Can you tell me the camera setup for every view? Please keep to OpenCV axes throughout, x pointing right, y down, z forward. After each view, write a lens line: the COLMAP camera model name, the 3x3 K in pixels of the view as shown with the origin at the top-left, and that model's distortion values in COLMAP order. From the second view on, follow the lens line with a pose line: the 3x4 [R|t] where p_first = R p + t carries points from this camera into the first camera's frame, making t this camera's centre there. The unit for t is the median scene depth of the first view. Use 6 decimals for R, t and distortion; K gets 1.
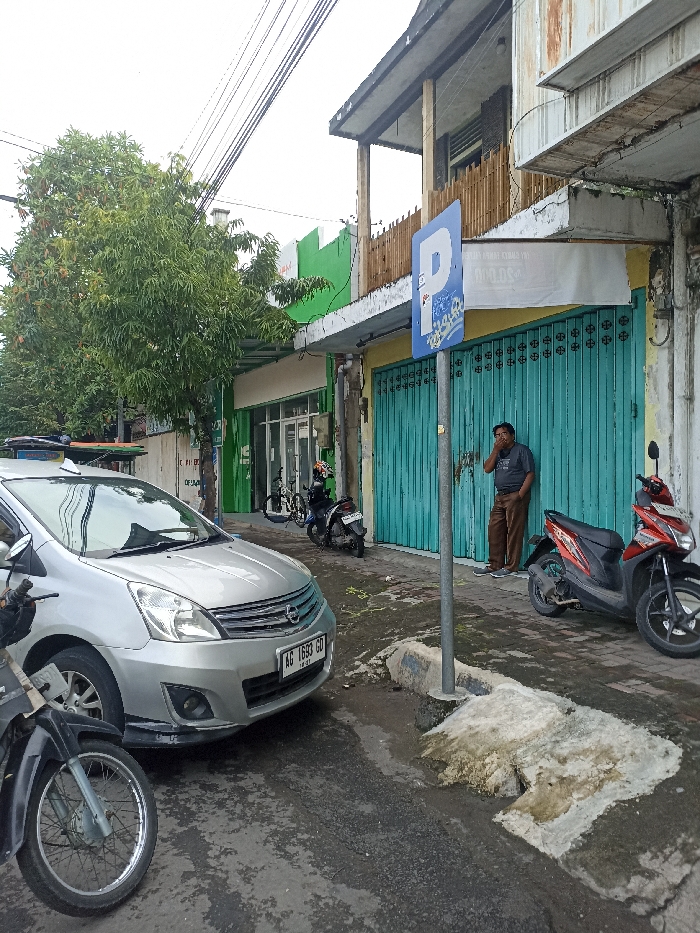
lens RADIAL K [[723.1, 0, 349.7], [0, 723.1, 465.4], [0, 0, 1]] dist [0.033676, -0.002032]
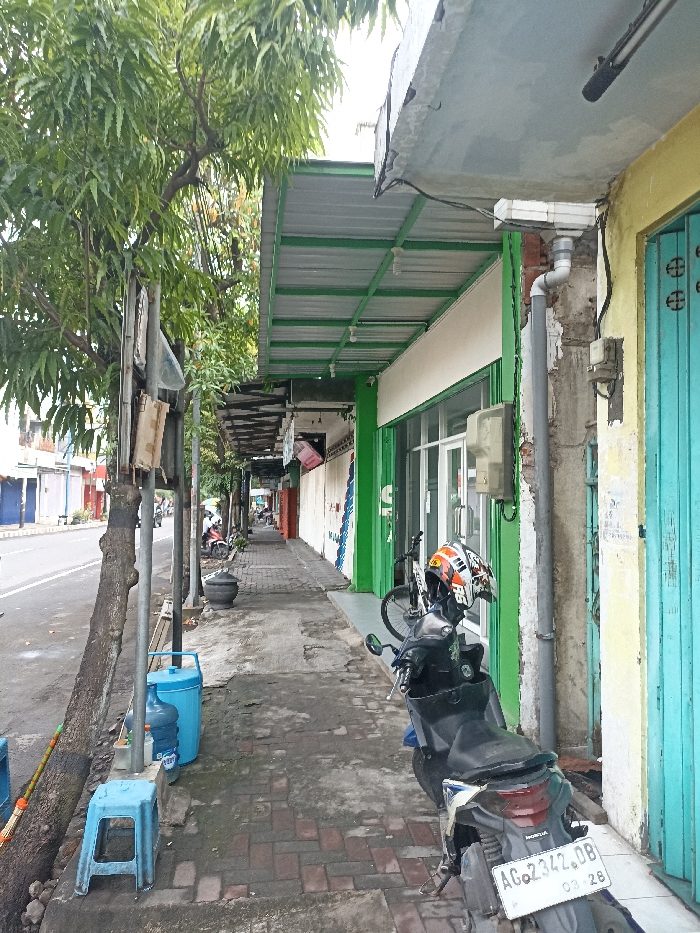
lens RADIAL K [[742.2, 0, 307.7], [0, 742.2, 465.4], [0, 0, 1]] dist [0.069646, 0.001992]
pose [[0.939688, 0.006438, -0.341972, 0.008431], [-0.023870, 0.998619, -0.046791, -0.020757], [0.341199, 0.052132, 0.938544, 0.601044]]
